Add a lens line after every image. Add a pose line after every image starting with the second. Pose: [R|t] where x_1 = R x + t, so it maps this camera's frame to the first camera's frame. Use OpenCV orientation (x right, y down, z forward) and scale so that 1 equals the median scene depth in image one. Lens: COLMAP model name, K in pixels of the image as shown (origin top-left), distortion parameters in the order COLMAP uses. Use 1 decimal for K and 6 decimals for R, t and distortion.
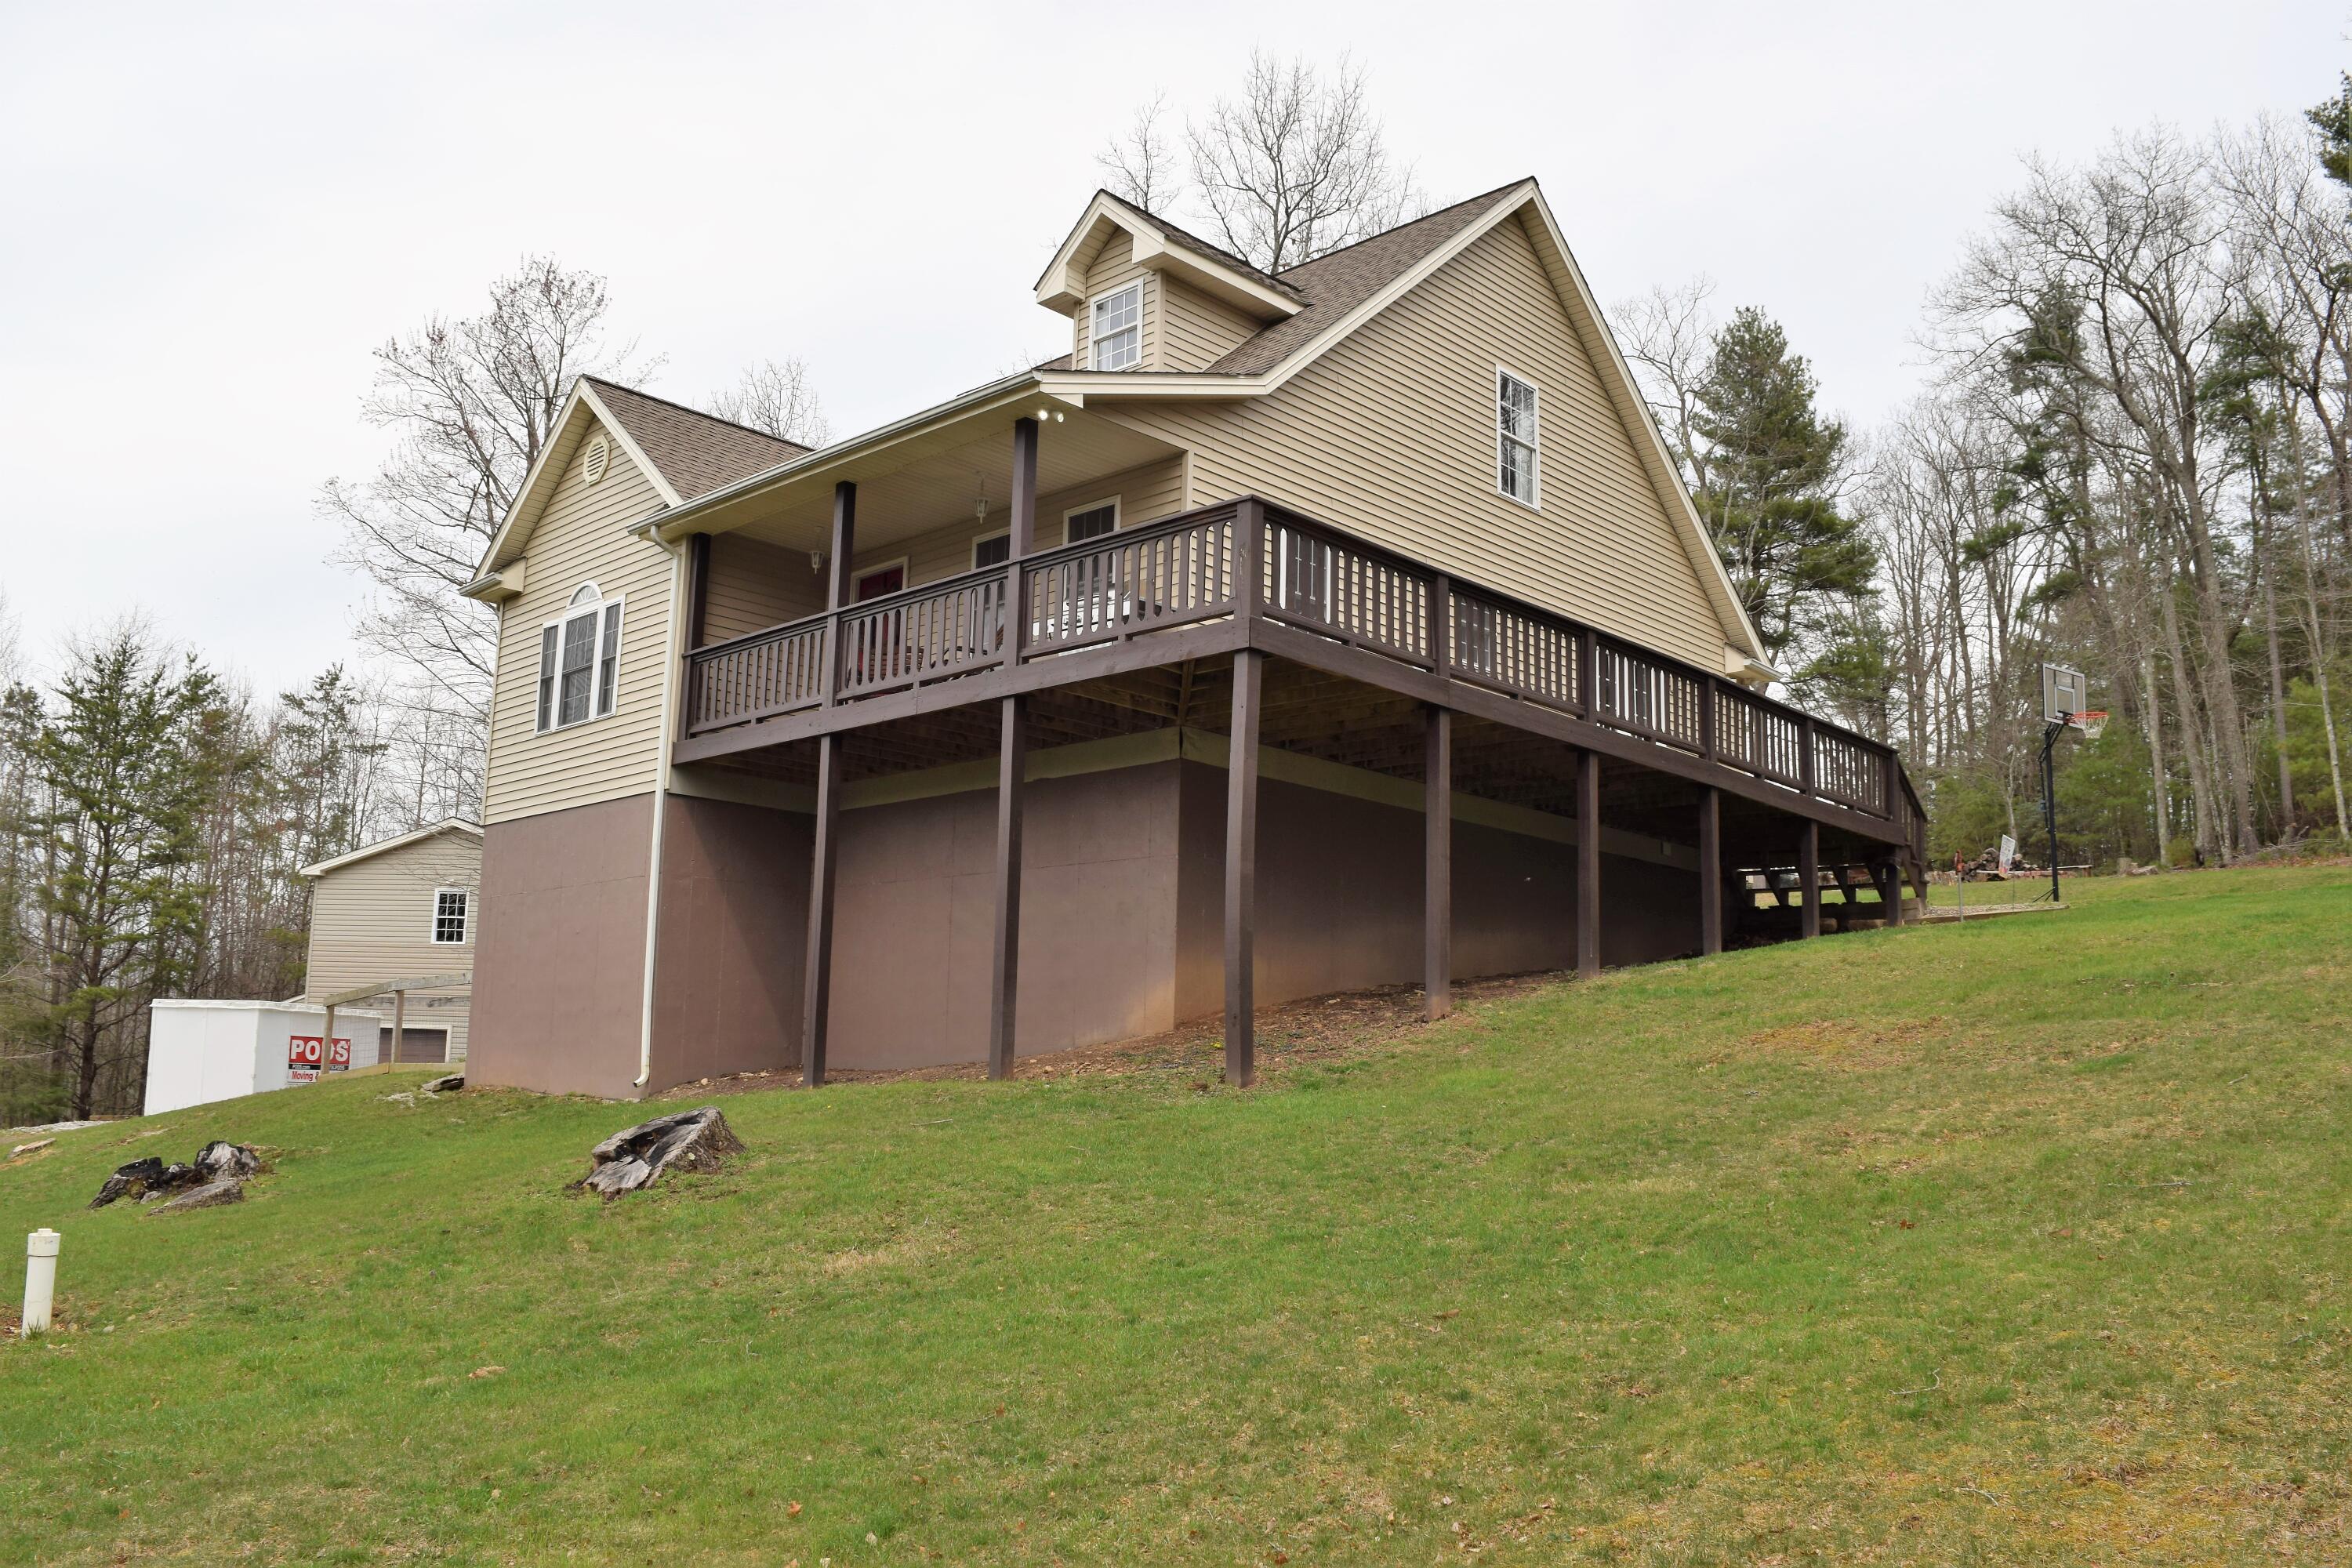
lens RADIAL K [[1837.2, 0, 1177.4], [0, 1837.2, 772.2], [0, 0, 1]] dist [-0.096898, 0.029050]
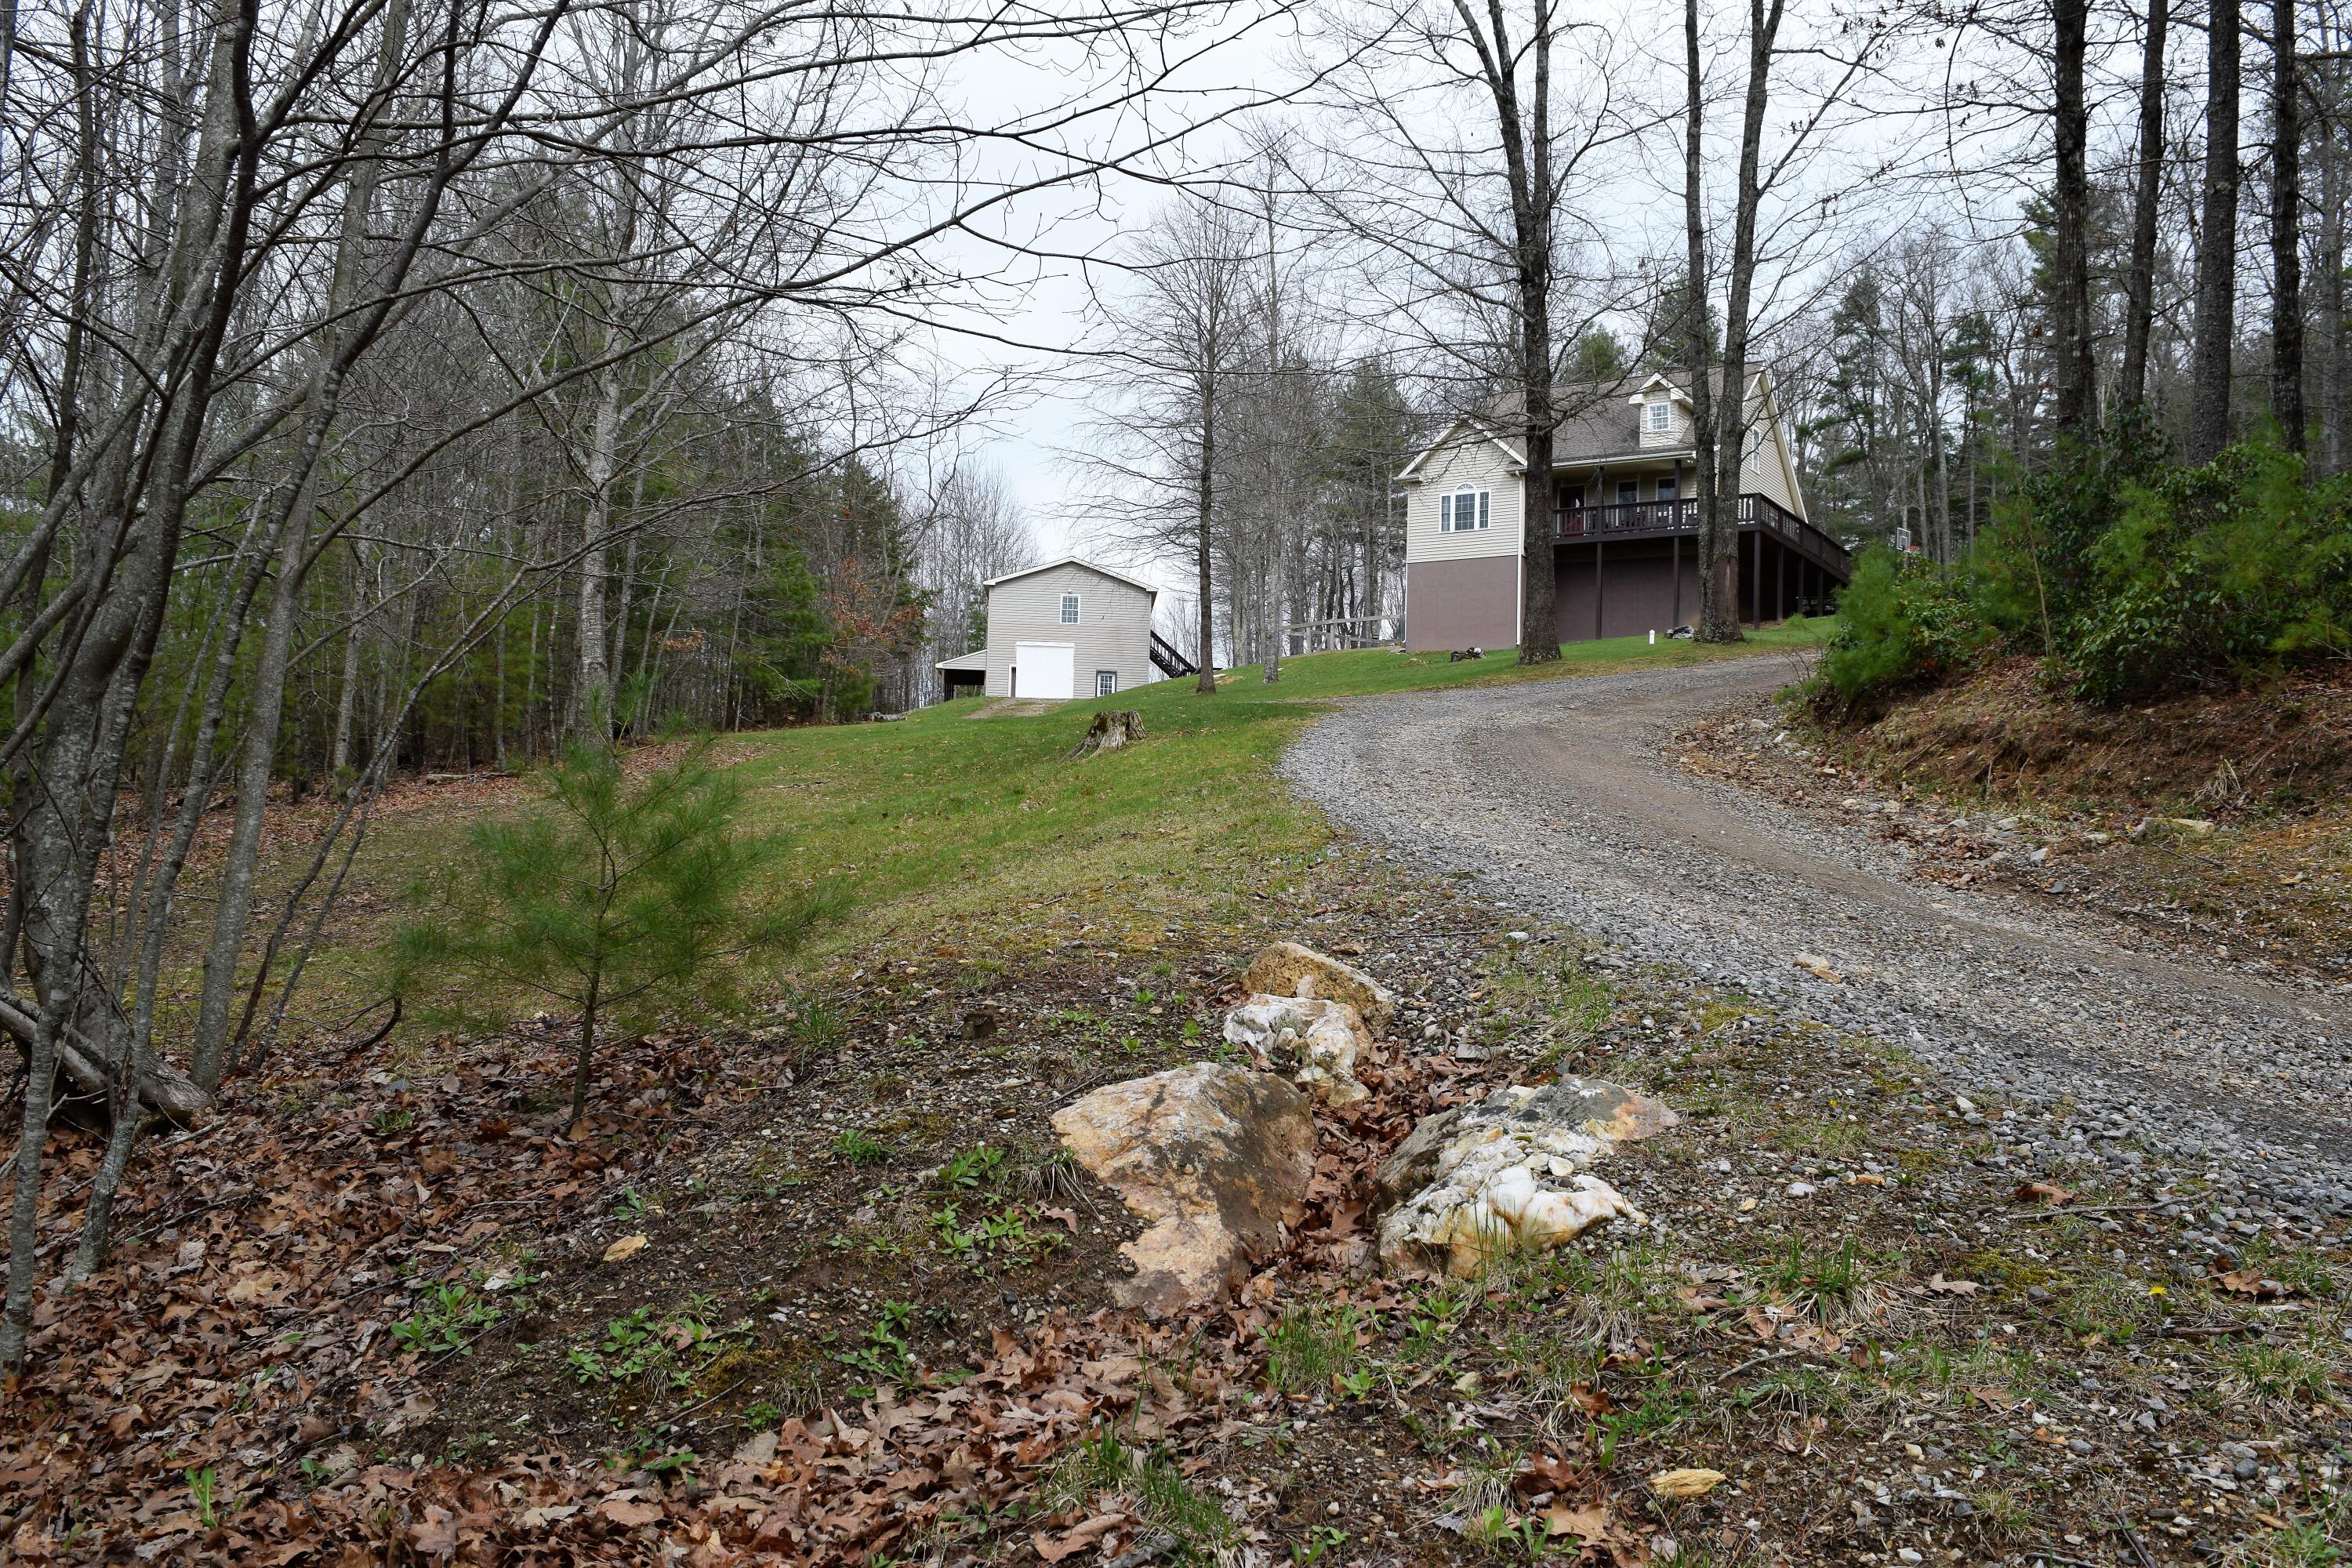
lens RADIAL K [[1837.2, 0, 1178.1], [0, 1837.2, 773.2], [0, 0, 1]] dist [-0.096898, 0.029050]
pose [[0.987665, 0.021293, 0.155130, -1.222118], [-0.041069, 0.991254, 0.125413, 0.011320], [-0.151103, -0.130237, 0.979901, -1.890396]]
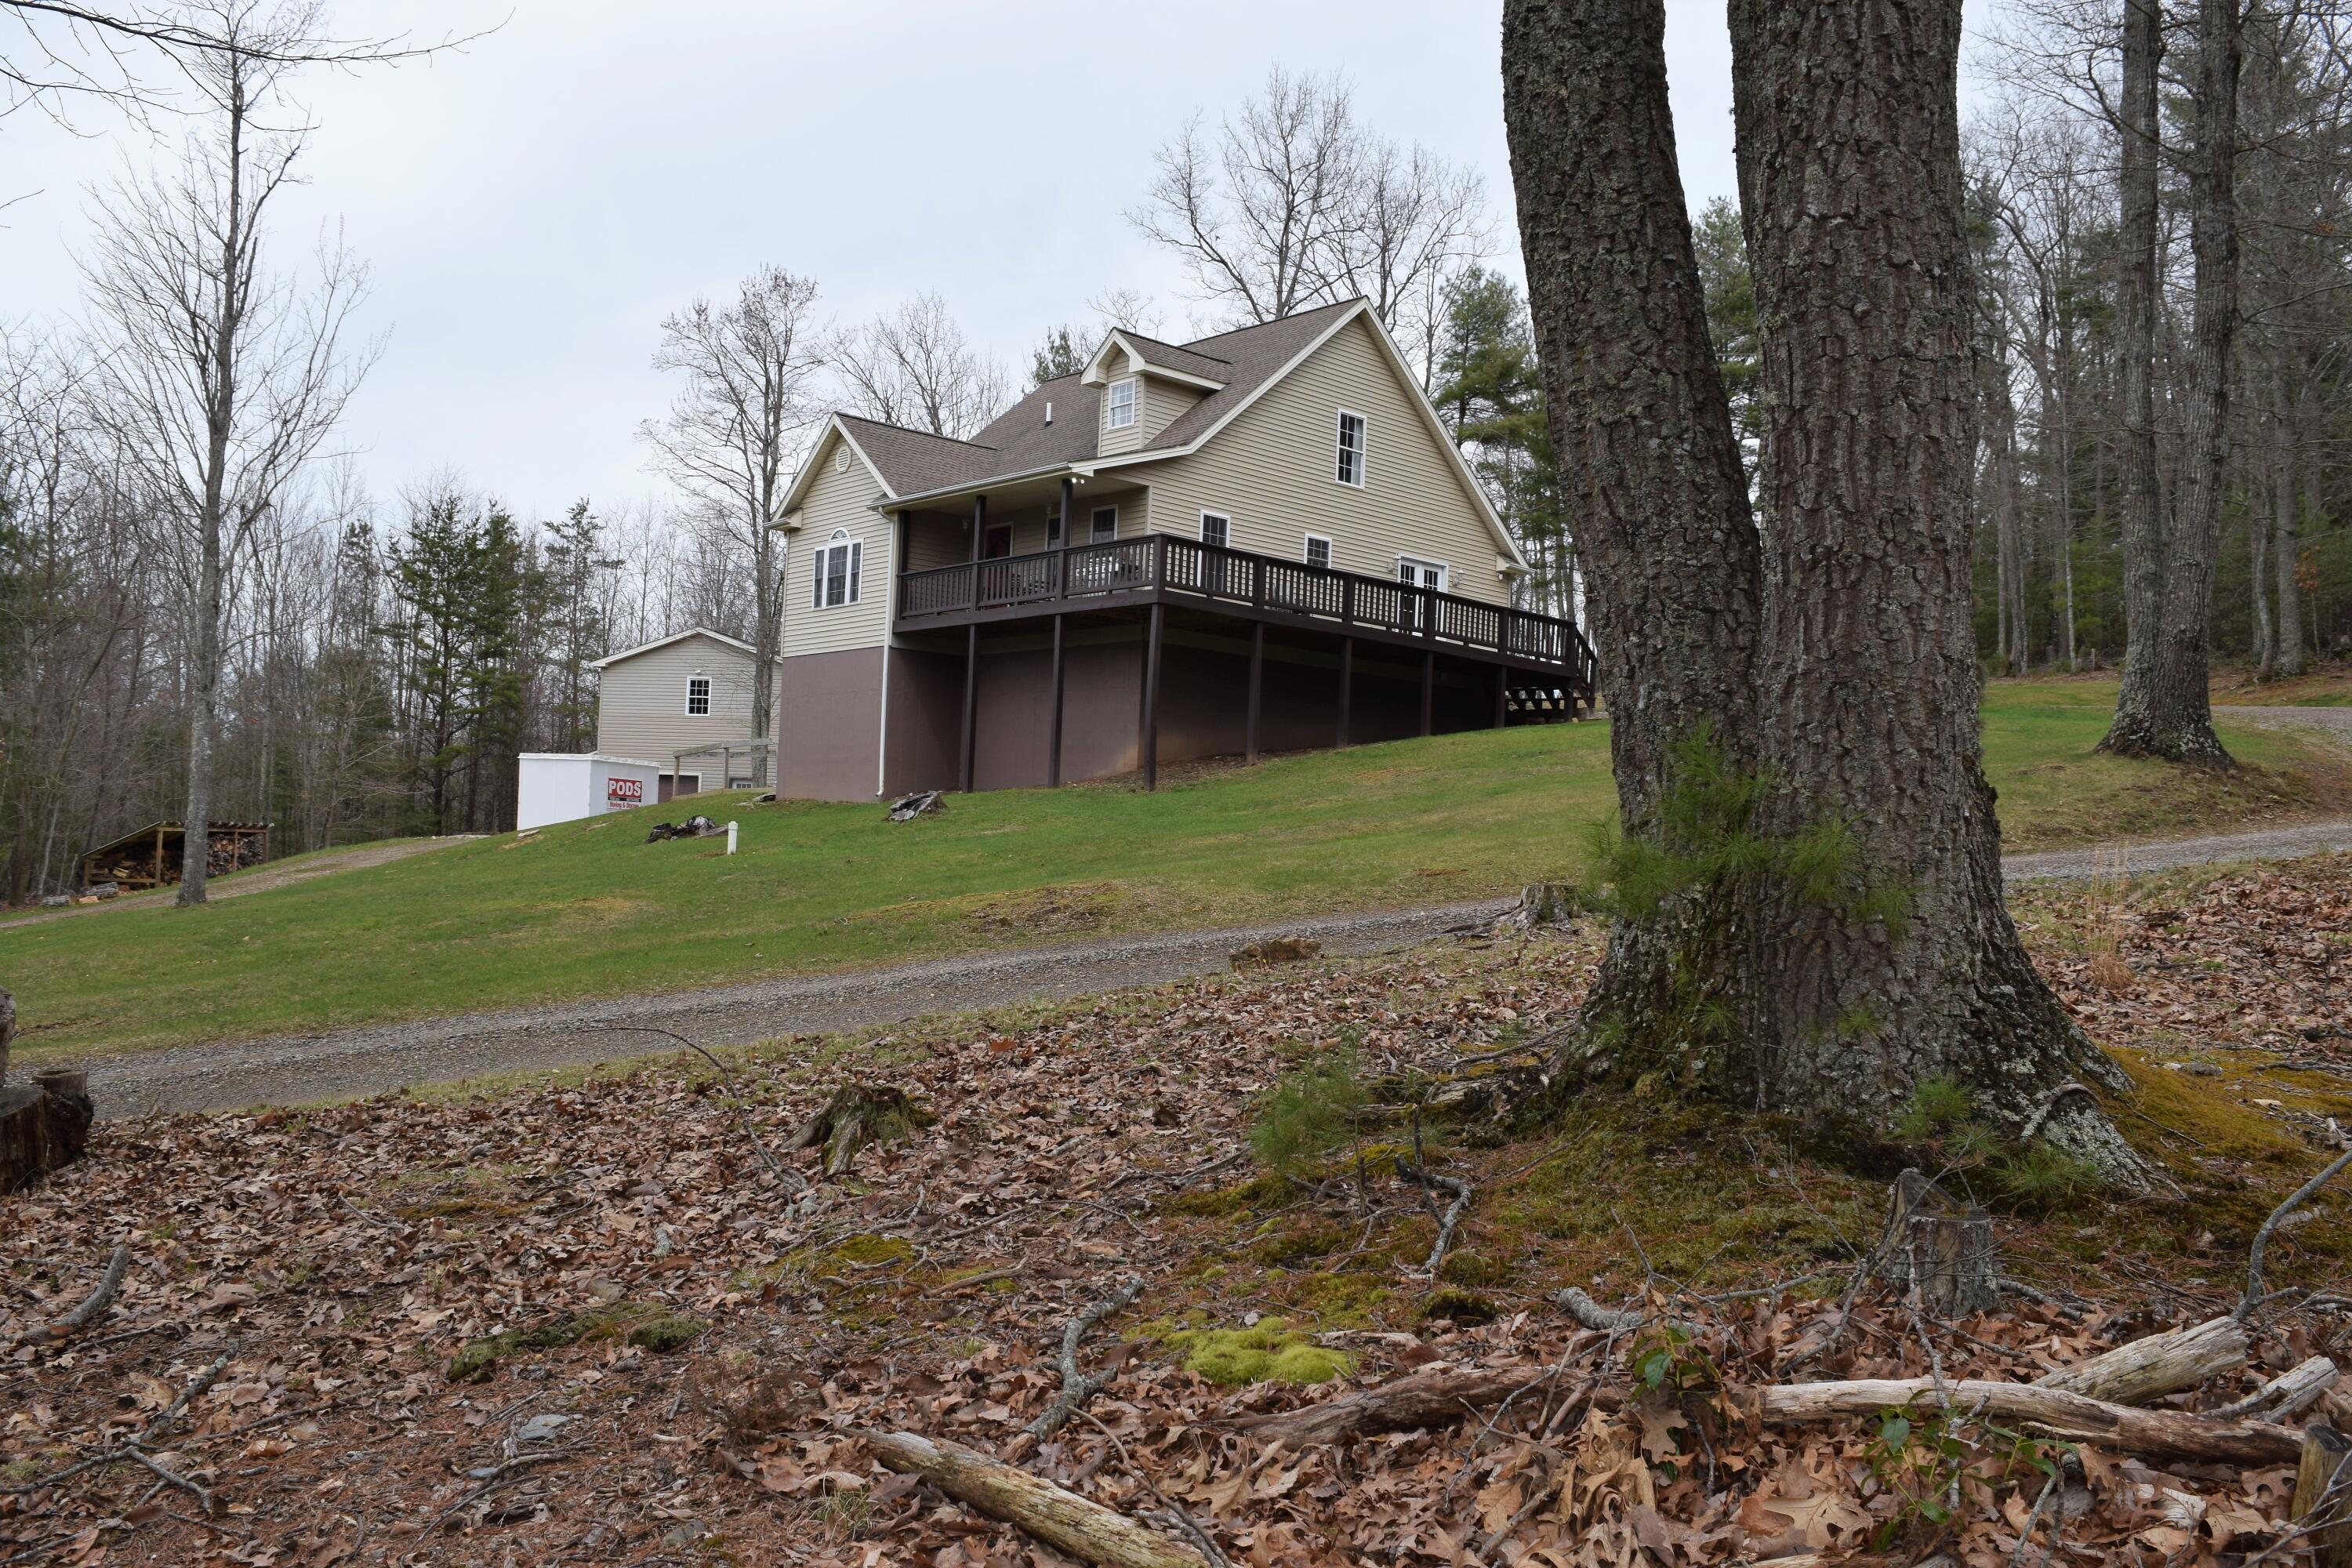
lens RADIAL K [[1837.2, 0, 1177.4], [0, 1837.2, 785.8], [0, 0, 1]] dist [-0.096898, 0.029050]
pose [[0.997702, 0.015739, -0.065902, 0.139504], [-0.006739, 0.990875, 0.134619, -0.095470], [0.067419, -0.133865, 0.988704, -0.828046]]
